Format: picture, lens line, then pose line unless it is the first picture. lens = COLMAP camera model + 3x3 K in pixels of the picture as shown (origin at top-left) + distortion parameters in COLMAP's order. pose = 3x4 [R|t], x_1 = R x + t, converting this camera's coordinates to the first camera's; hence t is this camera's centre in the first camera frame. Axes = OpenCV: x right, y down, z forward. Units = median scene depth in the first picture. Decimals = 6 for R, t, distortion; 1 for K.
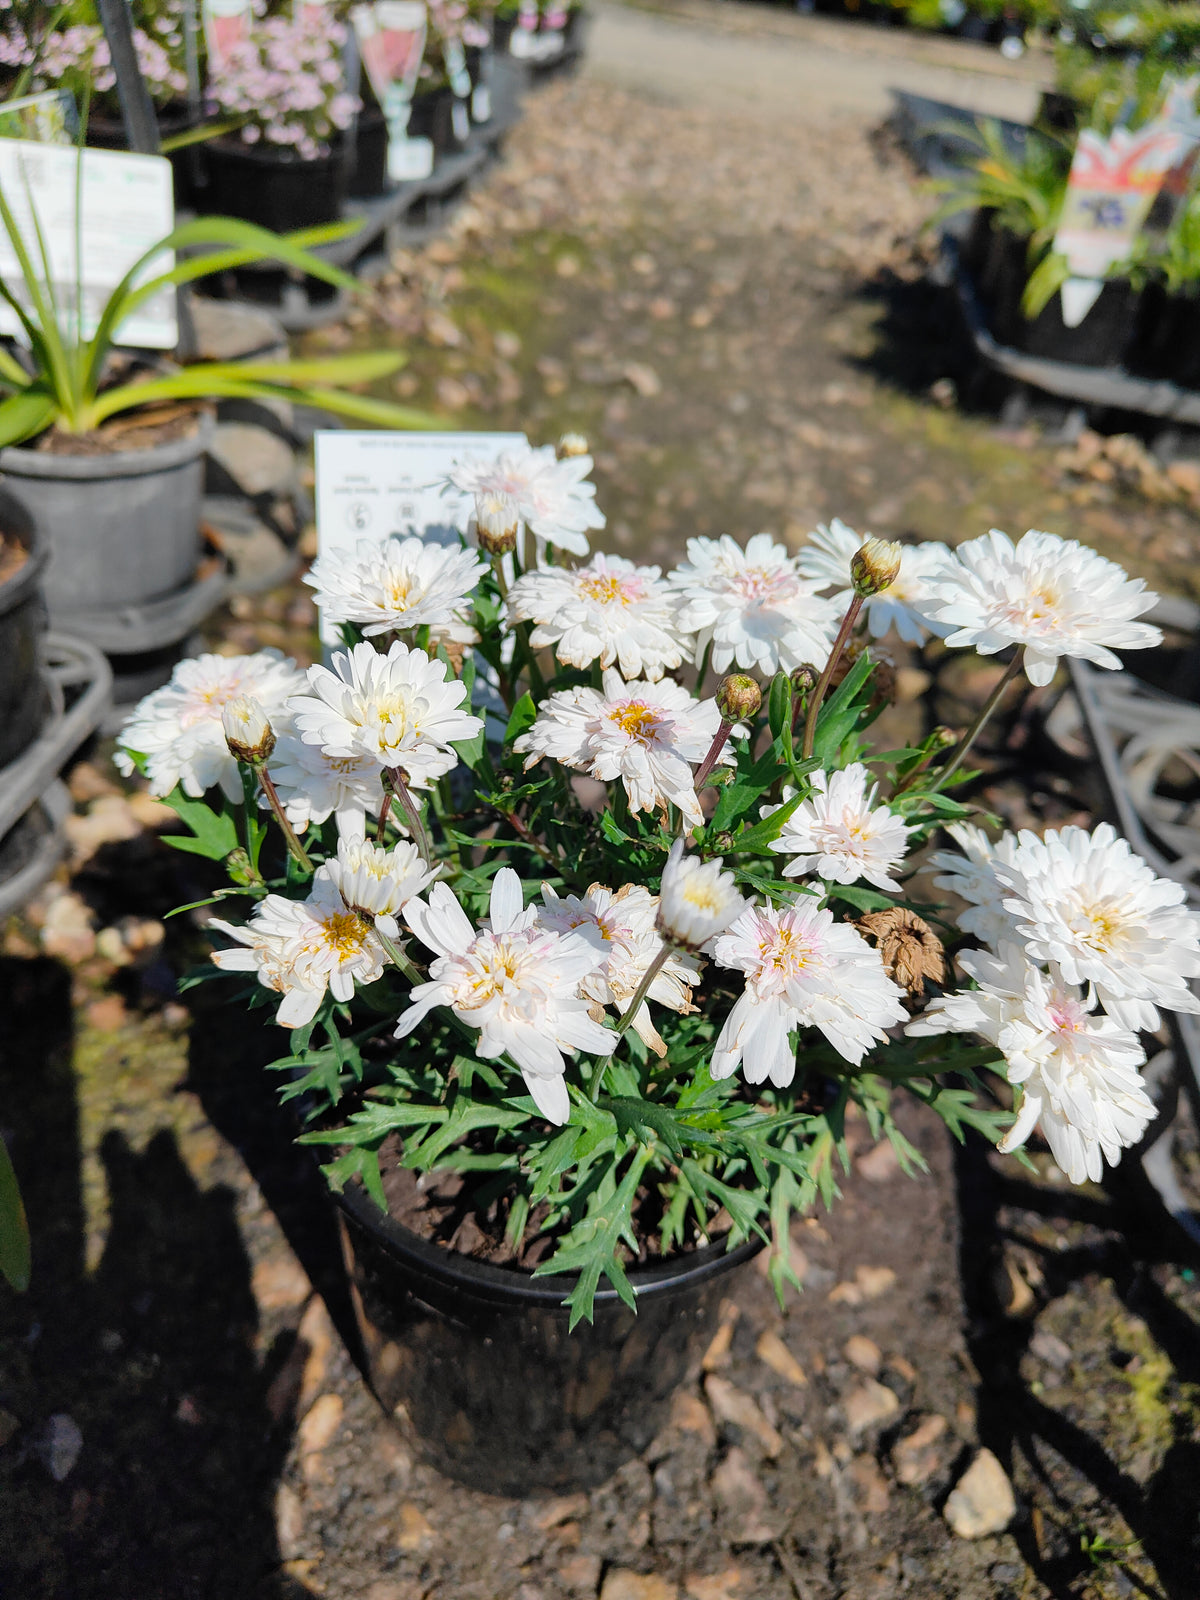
lens RADIAL K [[1175.3, 0, 596.0], [0, 1175.3, 782.0], [0, 0, 1]] dist [-0.020416, 0.007645]
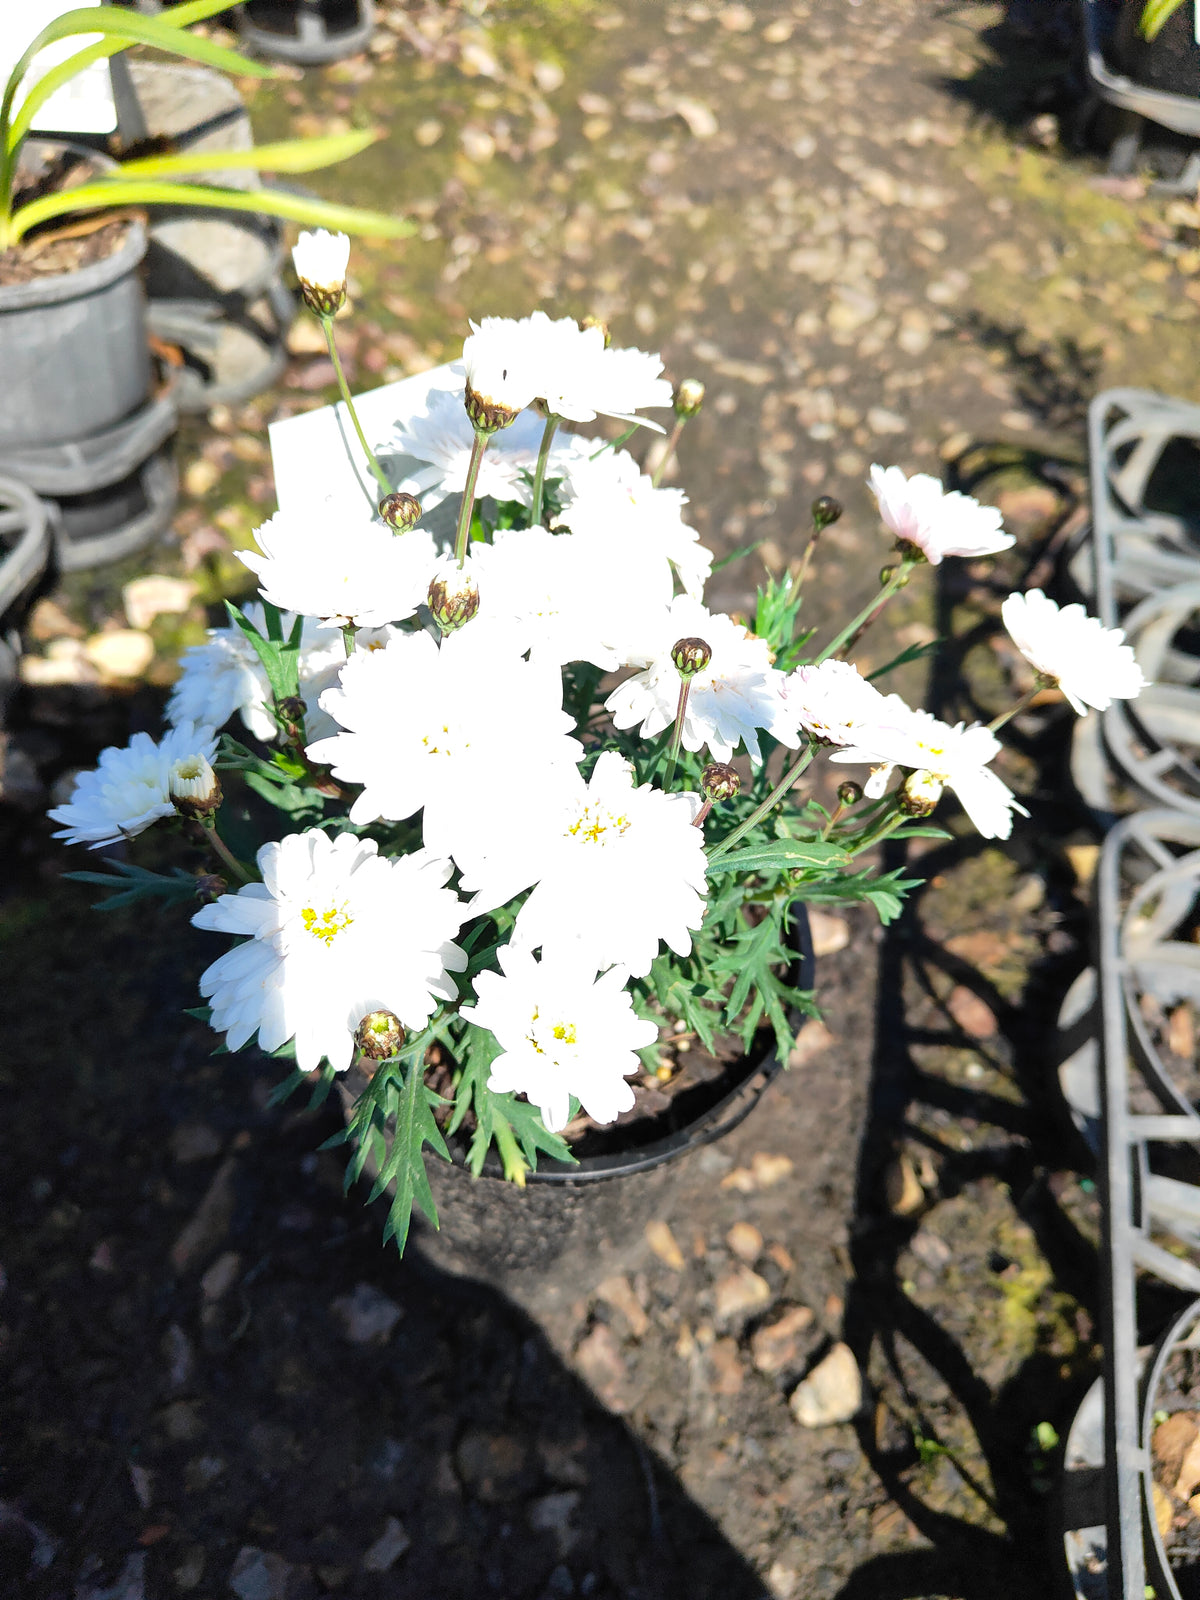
lens RADIAL K [[1174.1, 0, 597.3], [0, 1174.1, 782.1], [0, 0, 1]] dist [-0.020823, 0.010961]
pose [[0.995304, 0.037019, -0.089441, 0.171789], [-0.016324, 0.974942, 0.221858, -0.130915], [0.095412, -0.219356, 0.970968, 0.069295]]
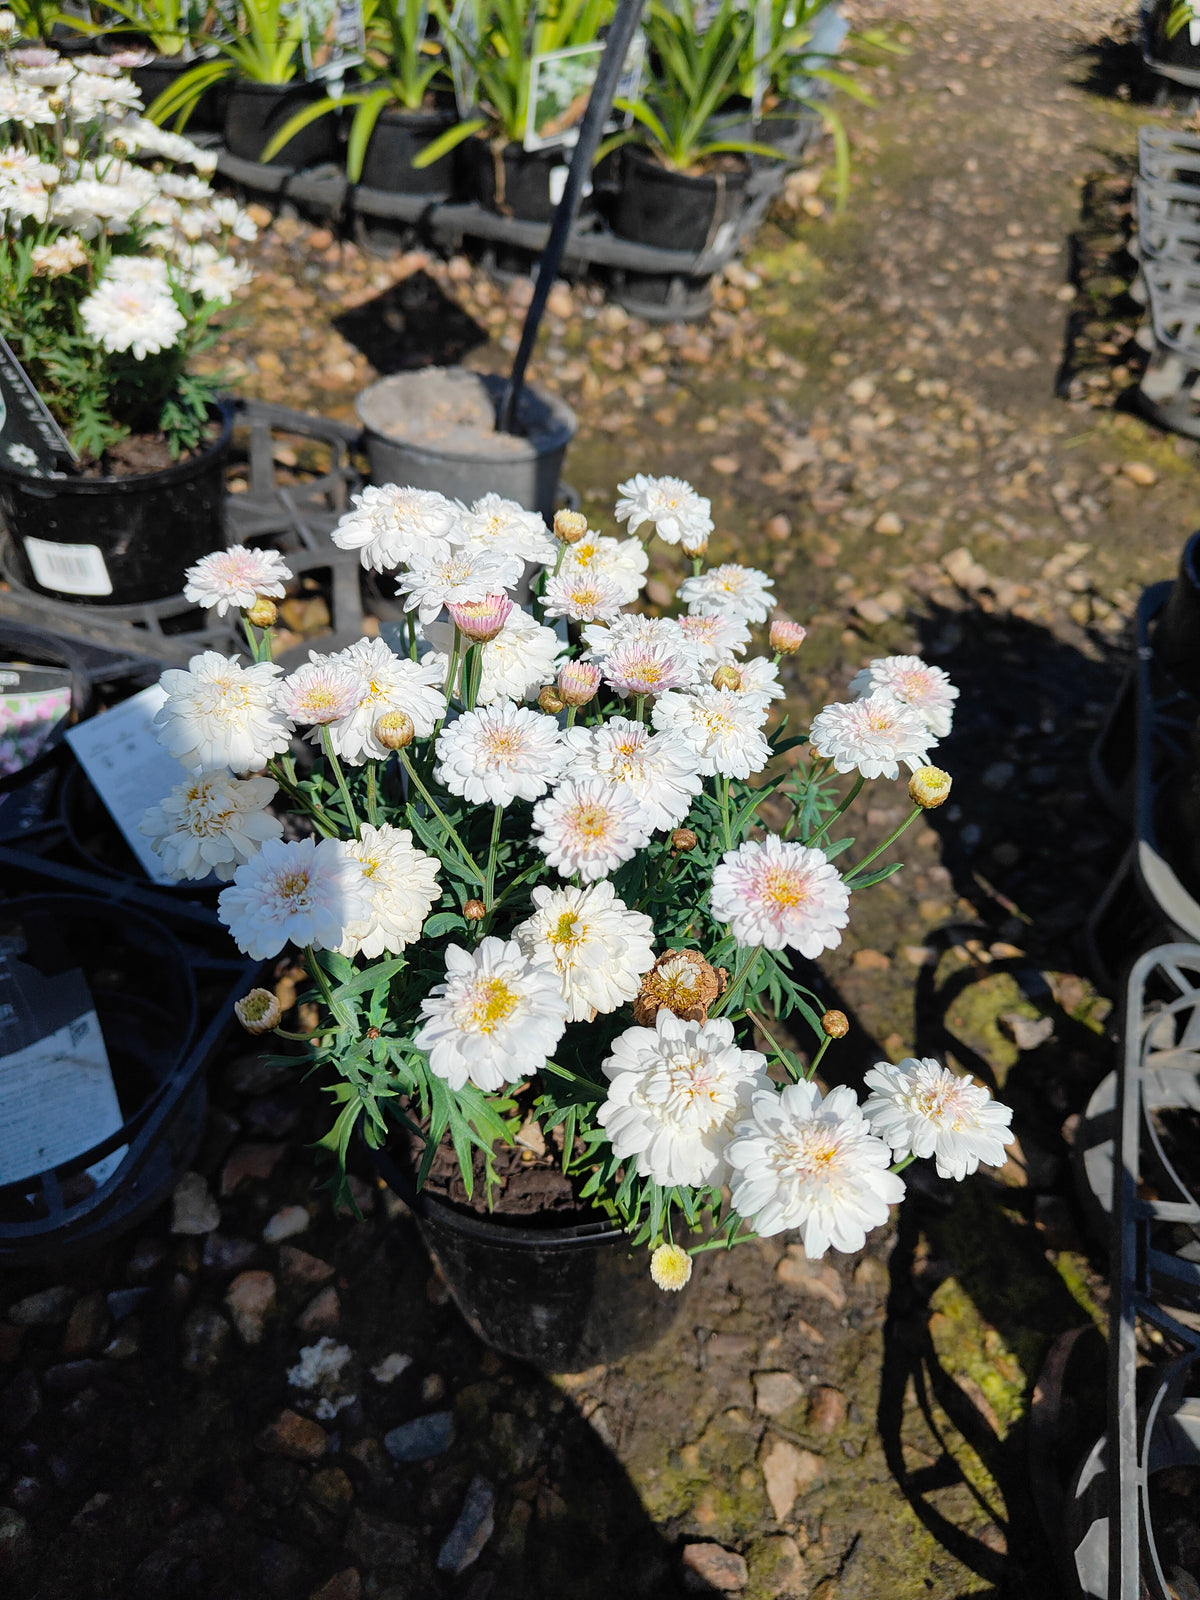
lens RADIAL K [[1174.1, 0, 597.3], [0, 1174.1, 782.1], [0, 0, 1]] dist [-0.020823, 0.010961]
pose [[0.985091, 0.065997, -0.158869, -0.429880], [-0.051181, 0.994102, 0.095612, 1.701139], [0.164242, -0.086055, 0.982659, -2.848688]]
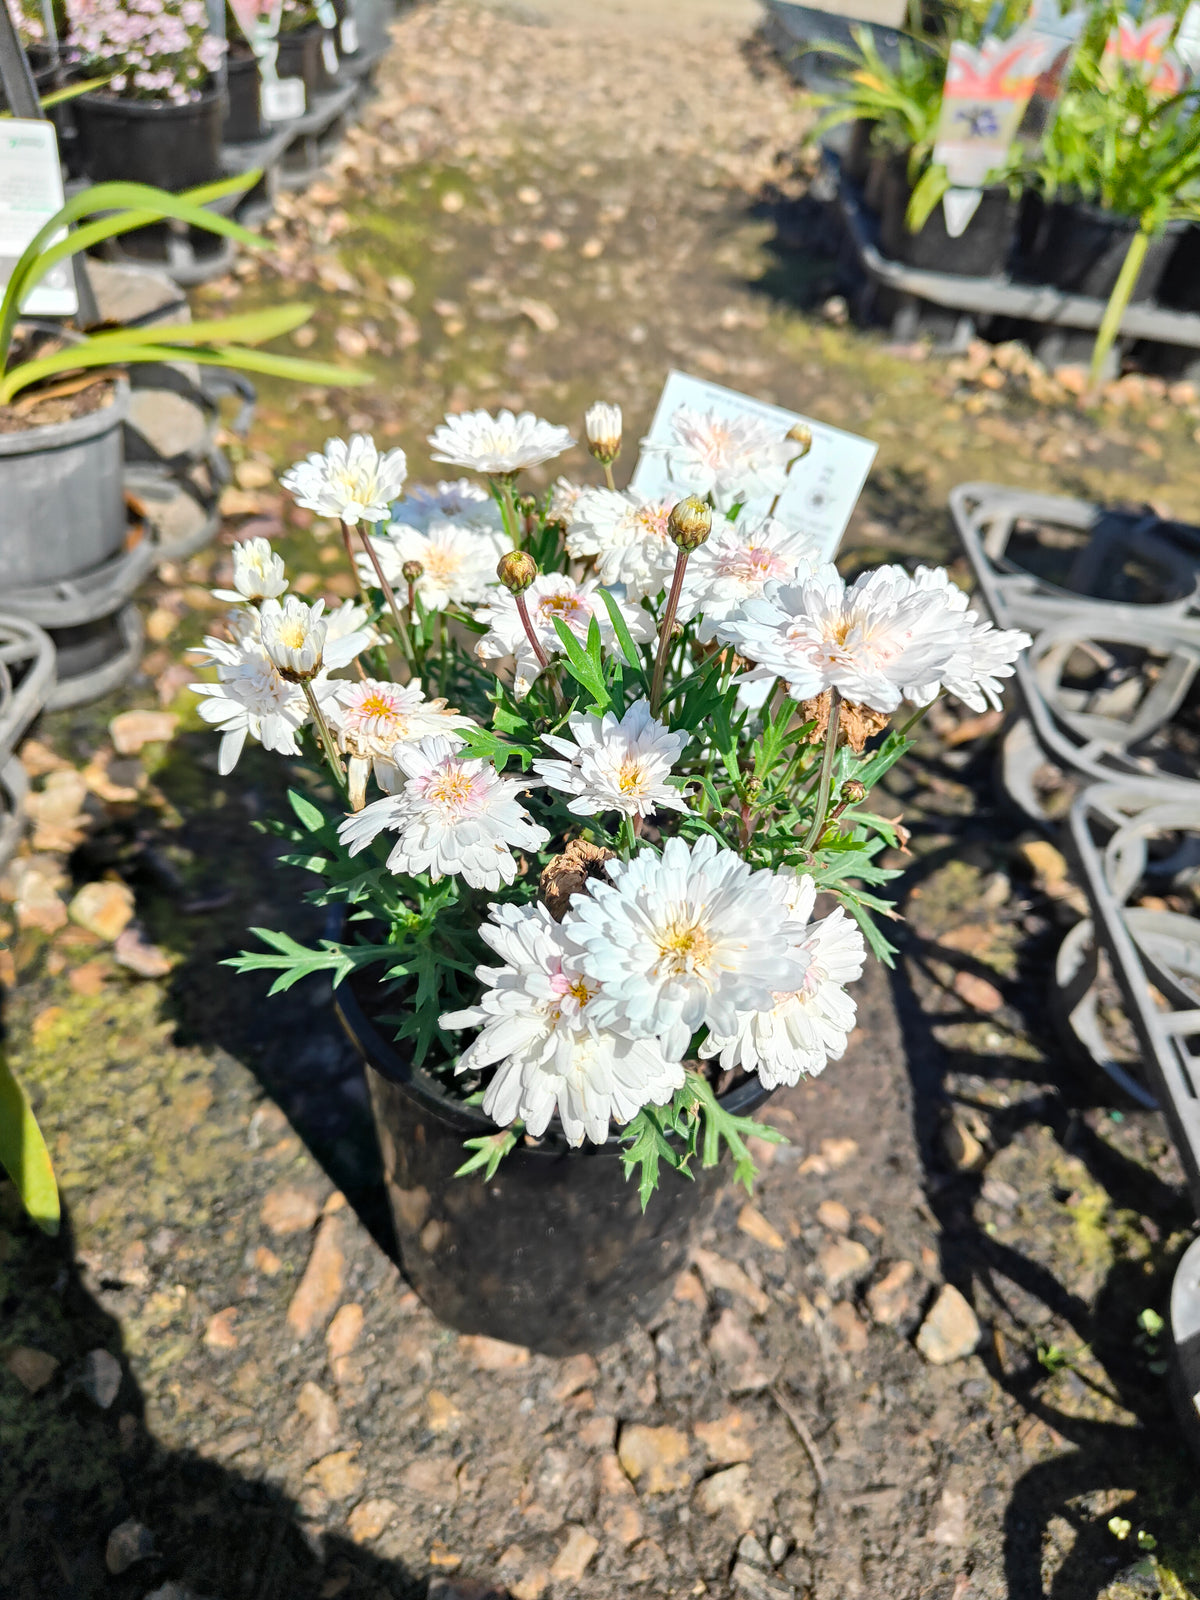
lens RADIAL K [[1174.1, 0, 597.3], [0, 1174.1, 782.1], [0, 0, 1]] dist [-0.020823, 0.010961]
pose [[0.994323, -0.084656, 0.064455, -0.027384], [0.081074, 0.995116, 0.056306, 0.004751], [-0.068906, -0.050760, 0.996331, -0.054491]]
